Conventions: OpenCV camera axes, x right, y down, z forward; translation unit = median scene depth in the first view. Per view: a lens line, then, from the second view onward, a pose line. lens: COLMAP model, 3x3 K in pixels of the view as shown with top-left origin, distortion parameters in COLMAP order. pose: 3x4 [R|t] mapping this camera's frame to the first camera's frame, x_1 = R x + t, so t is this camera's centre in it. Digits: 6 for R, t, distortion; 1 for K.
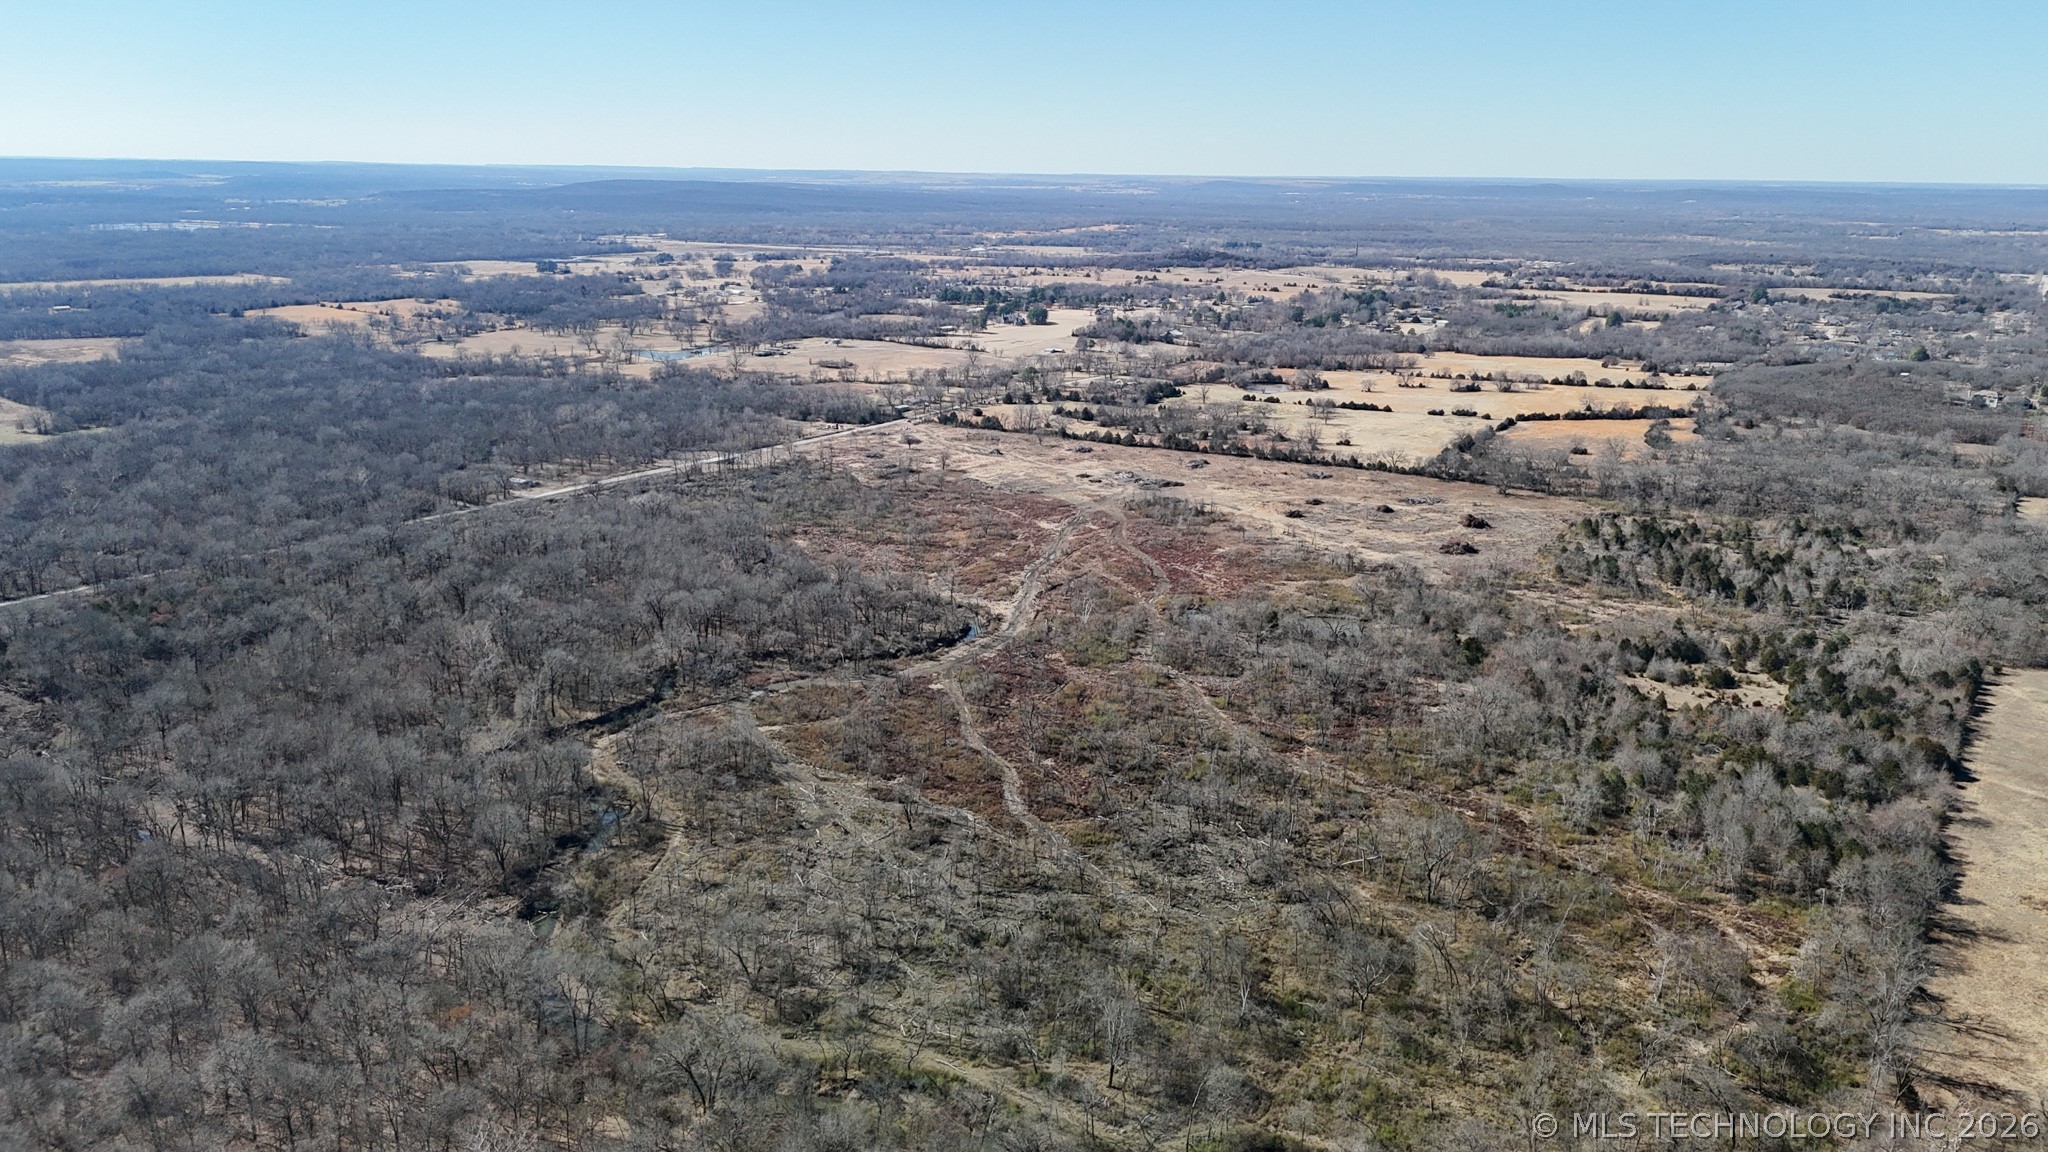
lens RADIAL K [[1497.1, 0, 1022.5], [0, 1497.1, 591.7], [0, 0, 1]] dist [0.070721, -0.080924]
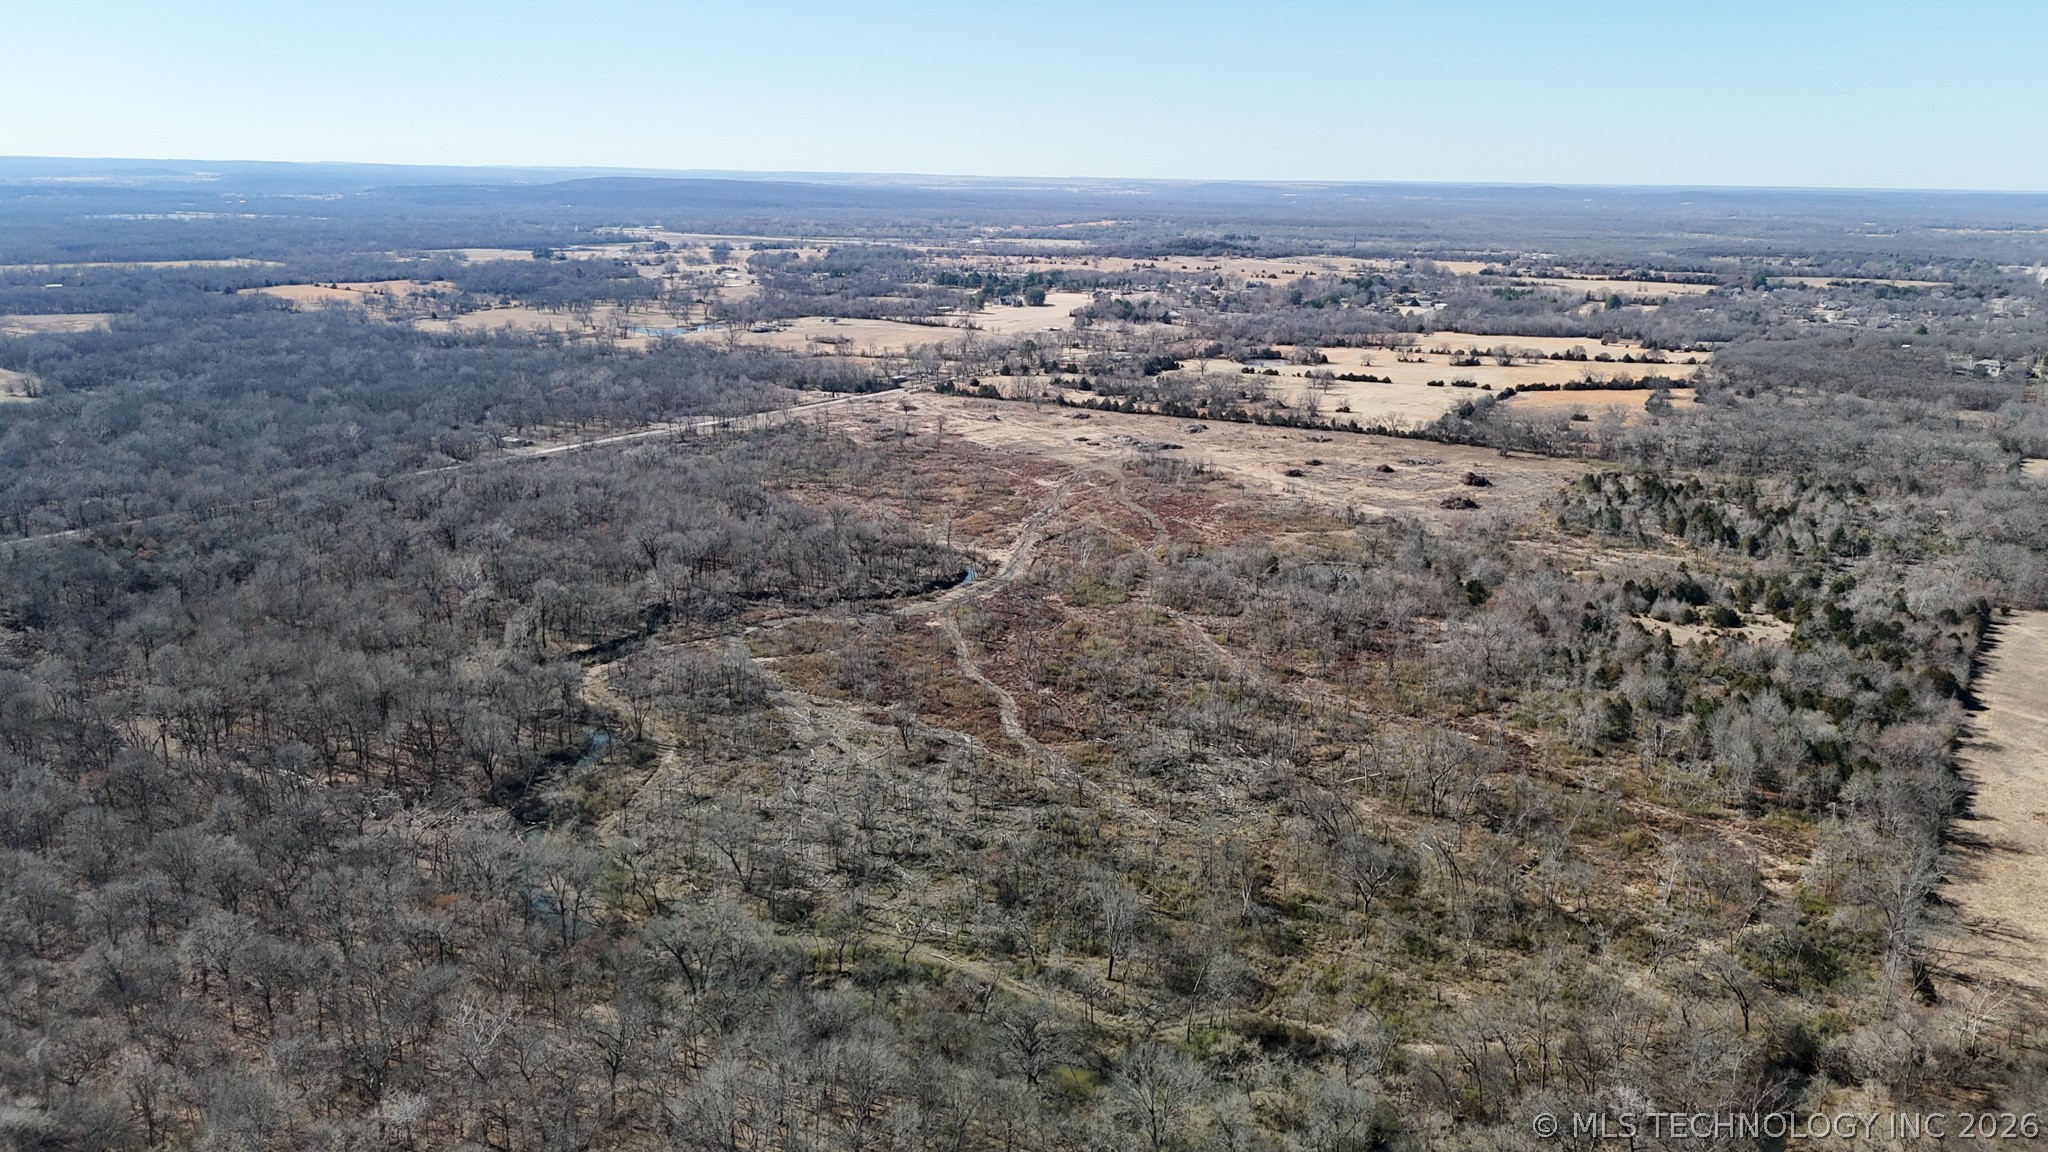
lens RADIAL K [[1497.1, 0, 1023.0], [0, 1497.1, 592.8], [0, 0, 1]] dist [0.070721, -0.080924]
pose [[0.999992, 0.002821, 0.002856, -0.000637], [-0.002815, 0.999994, -0.002044, 0.030547], [-0.002862, 0.002036, 0.999994, 0.008301]]
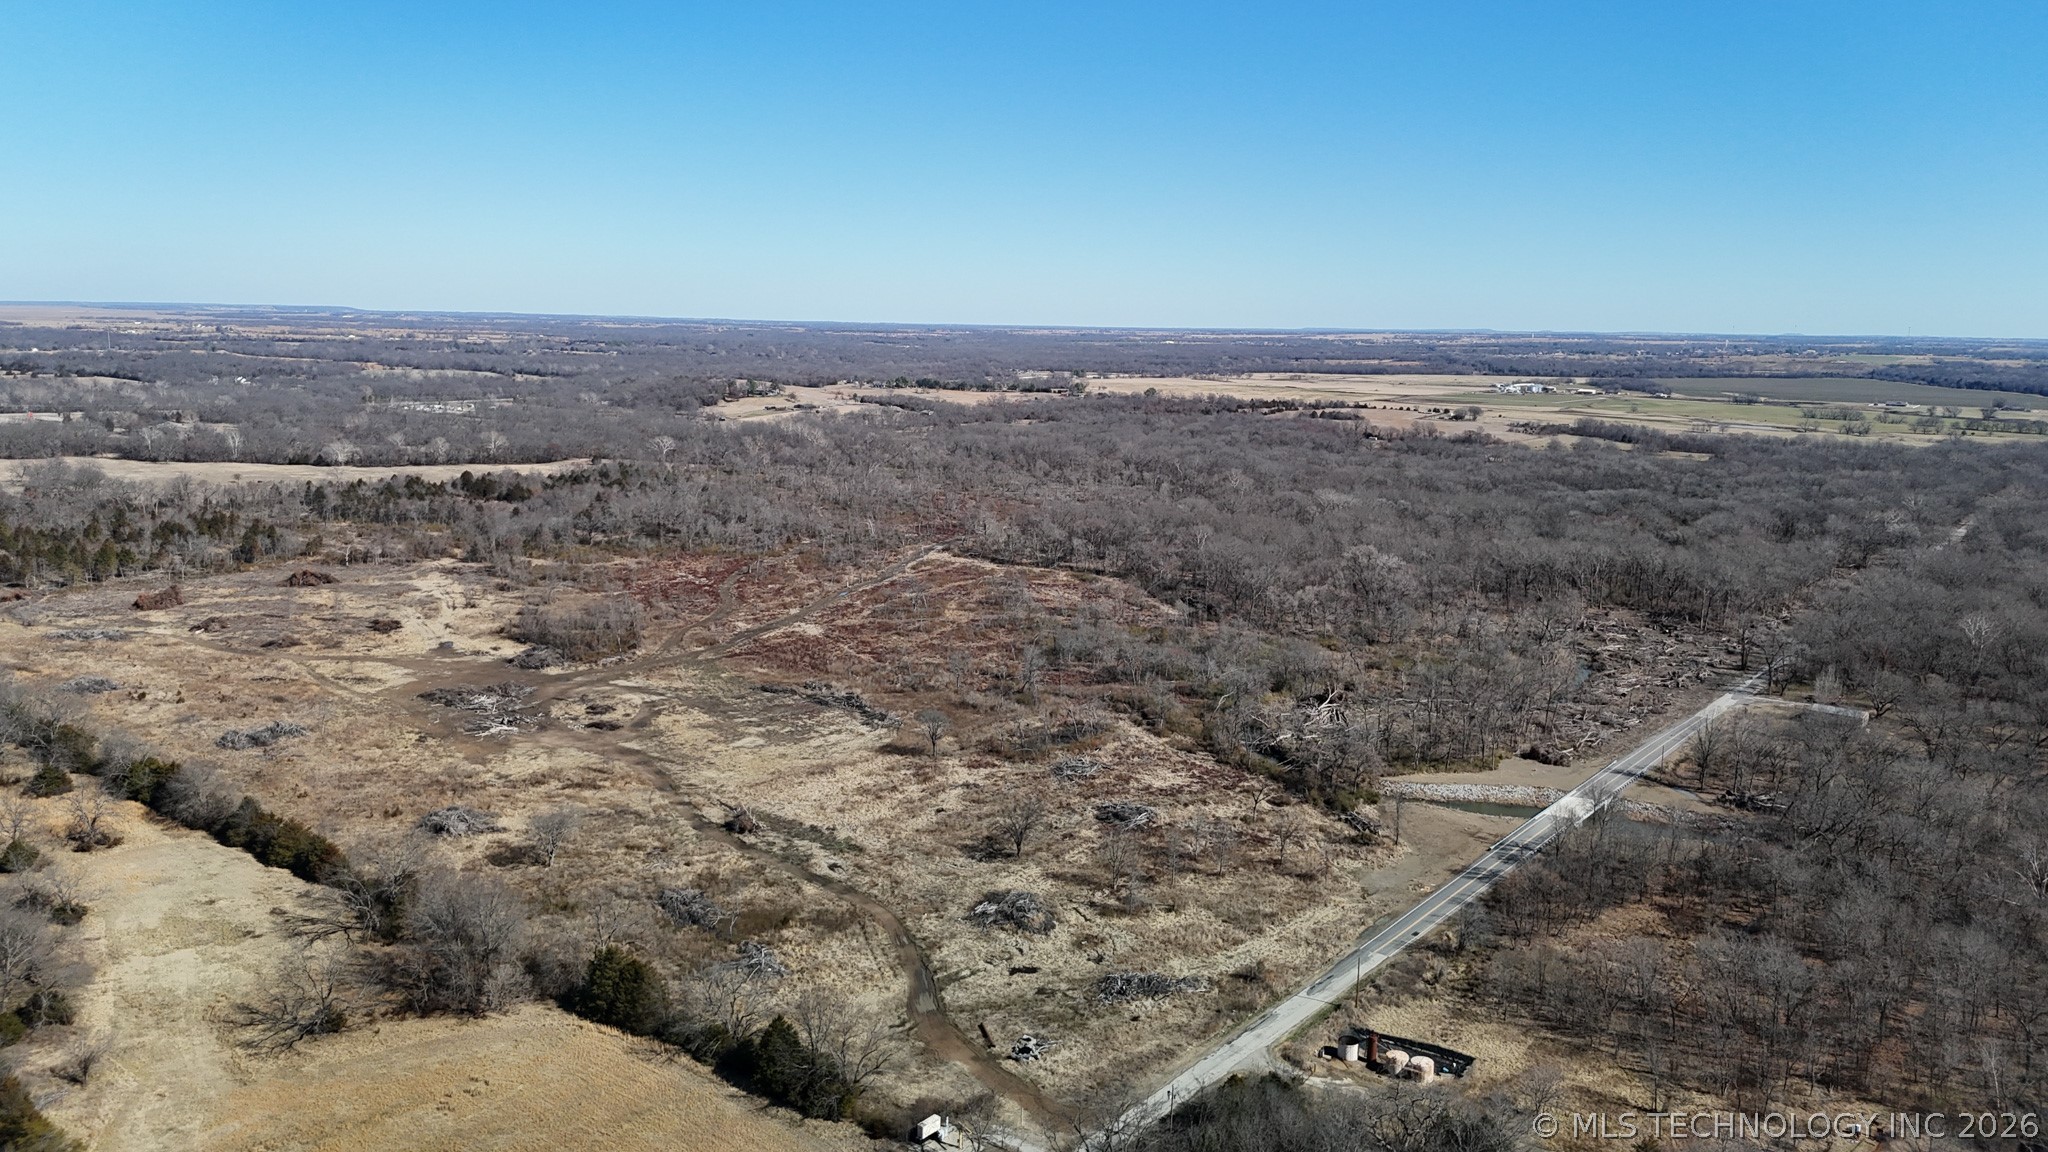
lens RADIAL K [[1497.1, 0, 1034.2], [0, 1497.1, 574.6], [0, 0, 1]] dist [0.070721, -0.080924]
pose [[-0.996610, -0.042010, 0.070733, -0.122462], [-0.008487, 0.907703, 0.419527, -0.338805], [-0.081829, 0.417505, -0.904983, 1.560829]]
